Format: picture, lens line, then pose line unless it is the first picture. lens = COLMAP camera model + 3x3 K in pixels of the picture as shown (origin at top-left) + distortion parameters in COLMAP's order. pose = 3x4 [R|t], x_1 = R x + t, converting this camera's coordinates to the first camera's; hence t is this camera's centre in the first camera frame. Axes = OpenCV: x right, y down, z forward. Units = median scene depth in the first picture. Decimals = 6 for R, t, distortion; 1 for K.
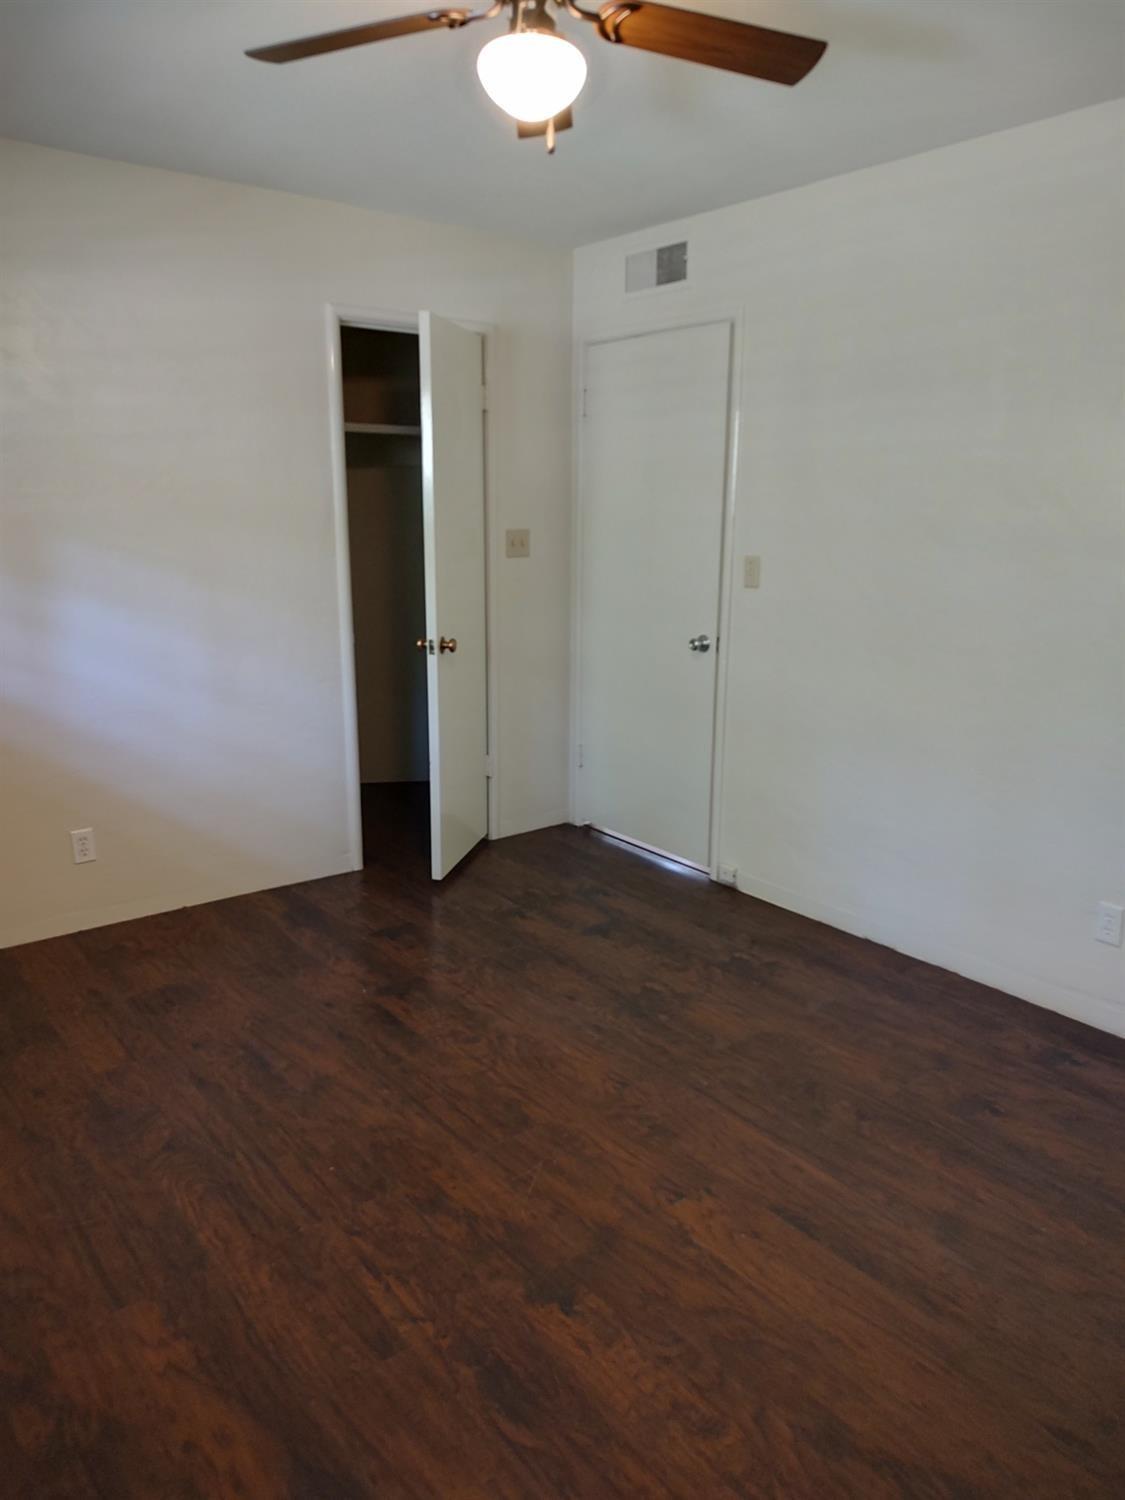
lens RADIAL K [[1077.6, 0, 562.3], [0, 1077.6, 753.7], [0, 0, 1]] dist [0.000261, -0.008522]
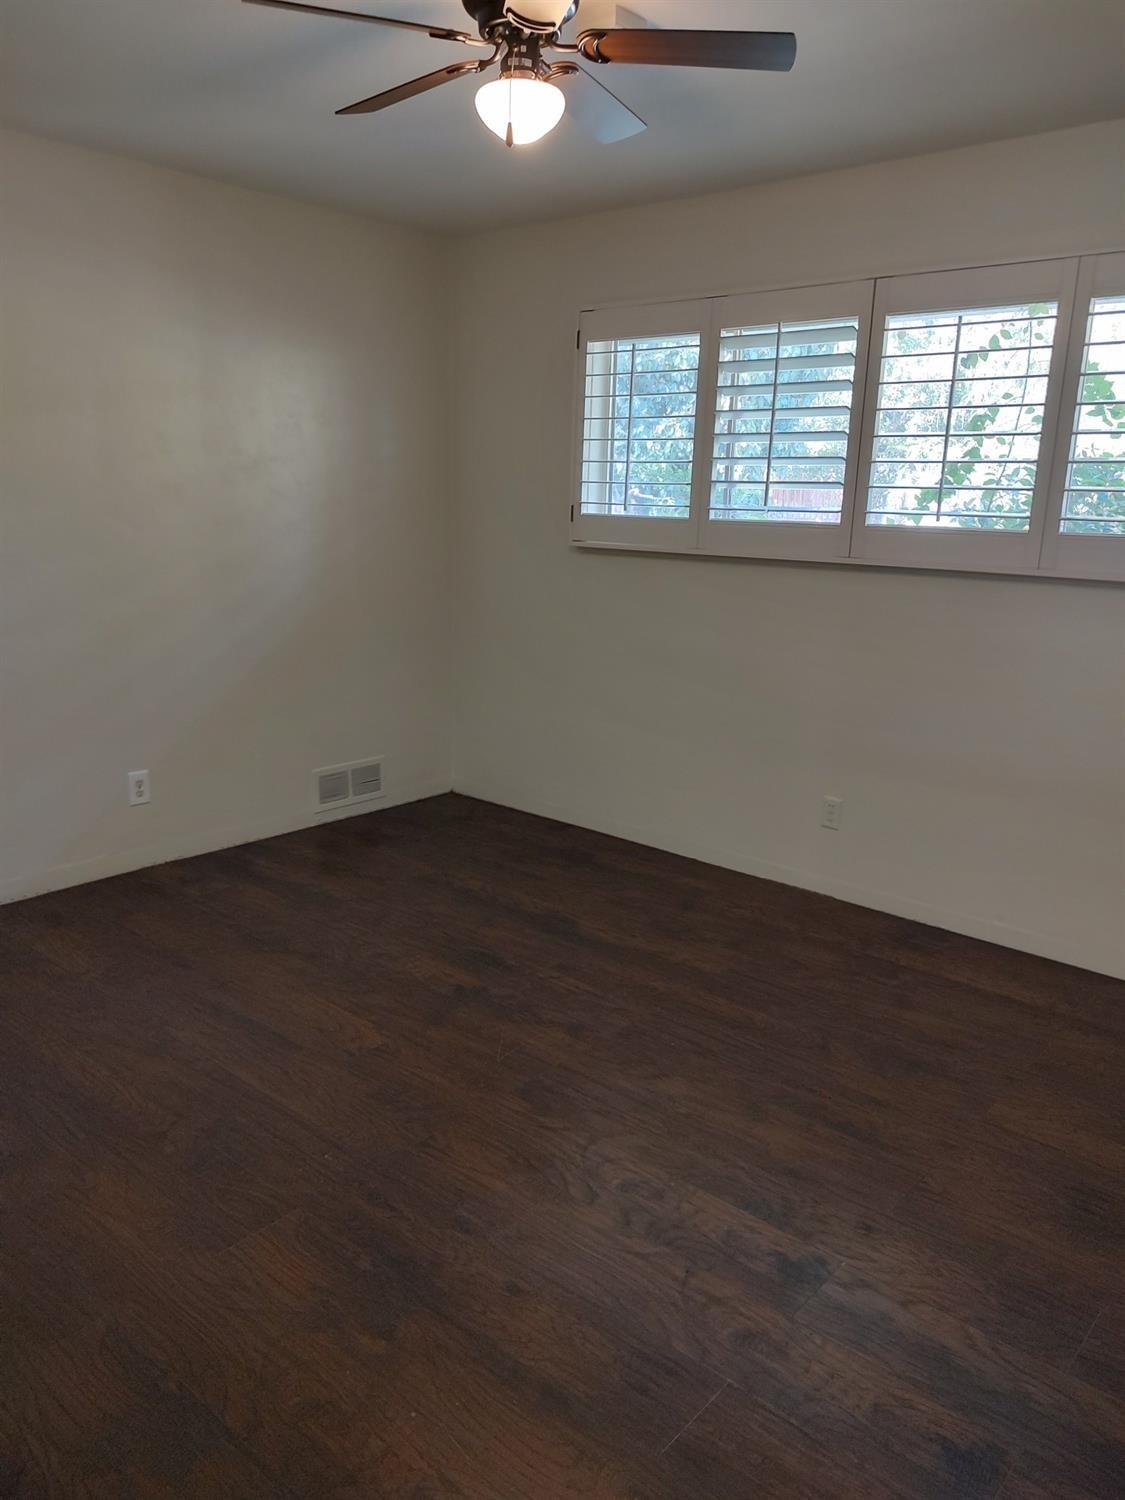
lens RADIAL K [[1077.6, 0, 562.8], [0, 1077.6, 752.1], [0, 0, 1]] dist [0.000261, -0.008522]
pose [[-0.982148, 0.011073, -0.187783, 0.125821], [-0.074924, 0.892638, 0.444504, -0.427600], [0.172544, 0.450638, -0.875873, 1.919003]]
